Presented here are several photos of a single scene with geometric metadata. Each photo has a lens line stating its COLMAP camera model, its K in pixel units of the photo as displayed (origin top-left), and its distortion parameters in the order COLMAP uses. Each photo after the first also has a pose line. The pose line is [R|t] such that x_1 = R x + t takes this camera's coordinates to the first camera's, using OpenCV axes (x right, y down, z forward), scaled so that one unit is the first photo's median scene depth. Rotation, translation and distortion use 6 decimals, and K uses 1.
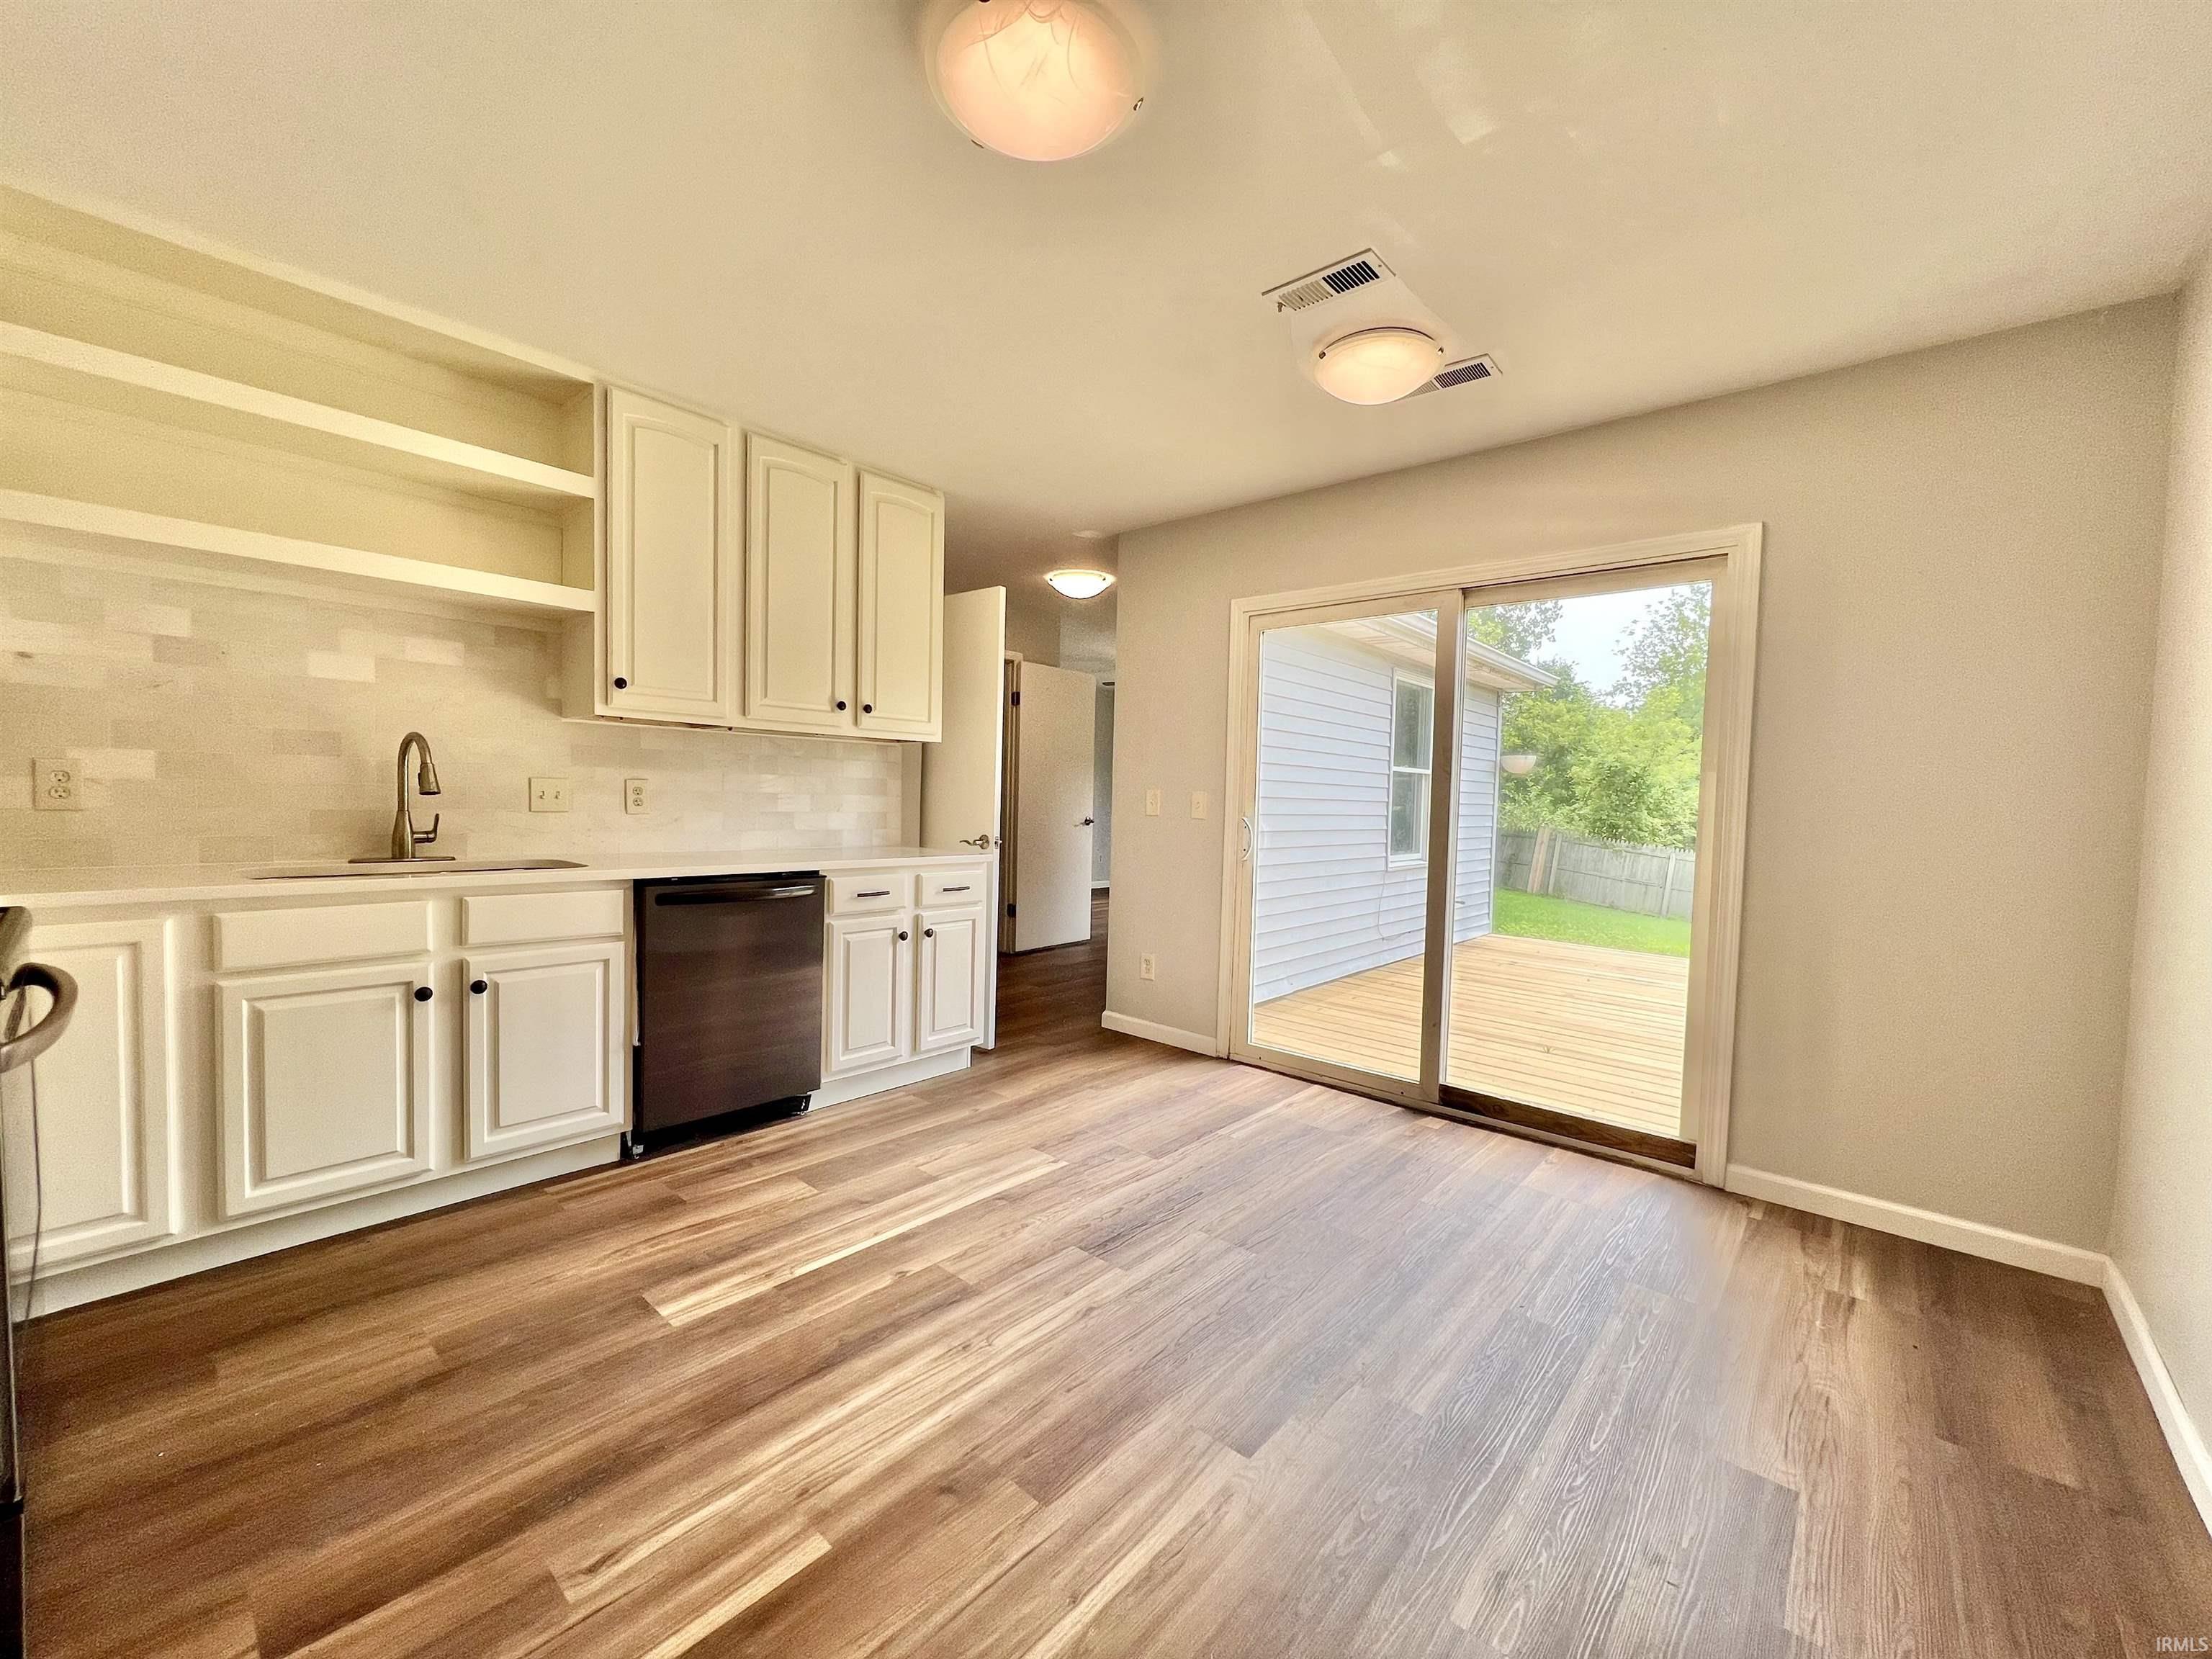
lens RADIAL K [[879.7, 0, 1106.0], [0, 879.7, 829.5], [0, 0, 1]] dist [-0.001805, -0.000059]
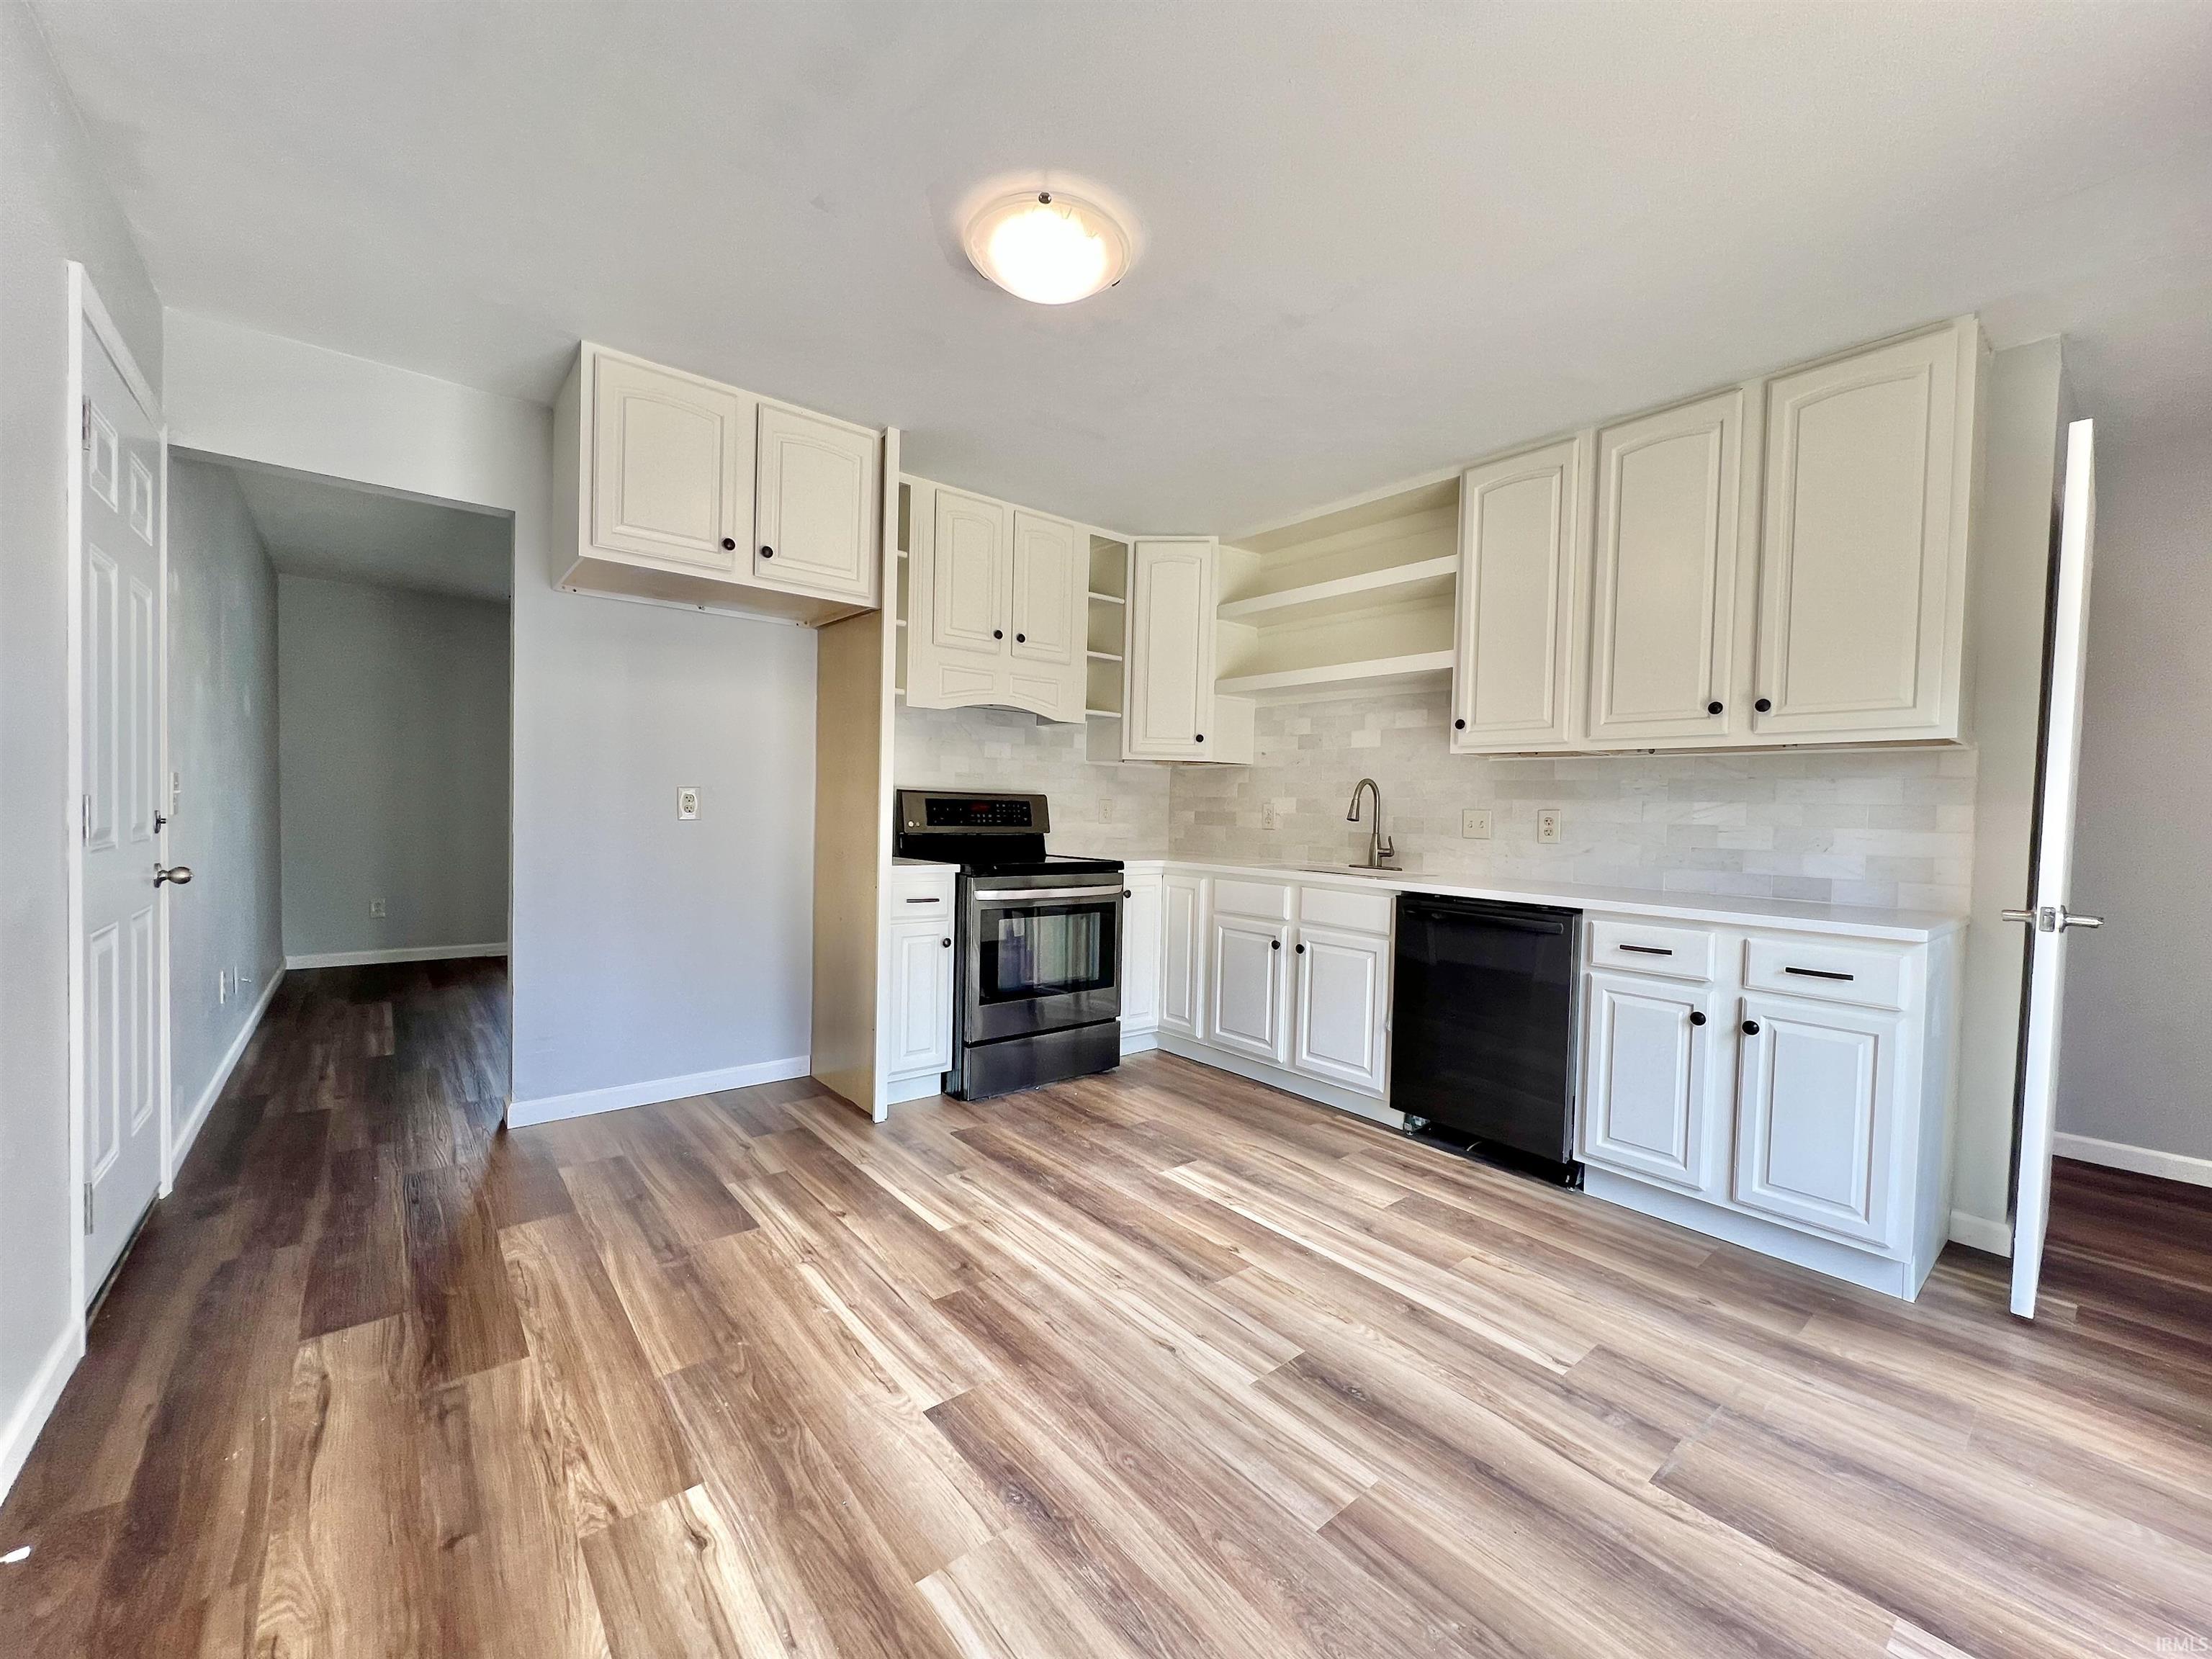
lens RADIAL K [[879.7, 0, 1106.0], [0, 879.7, 829.5], [0, 0, 1]] dist [-0.001805, -0.000059]
pose [[-0.154380, -0.006203, -0.987992, 0.764854], [-0.067098, 0.997737, 0.004220, -0.004853], [0.985731, 0.066944, -0.154447, 0.862156]]
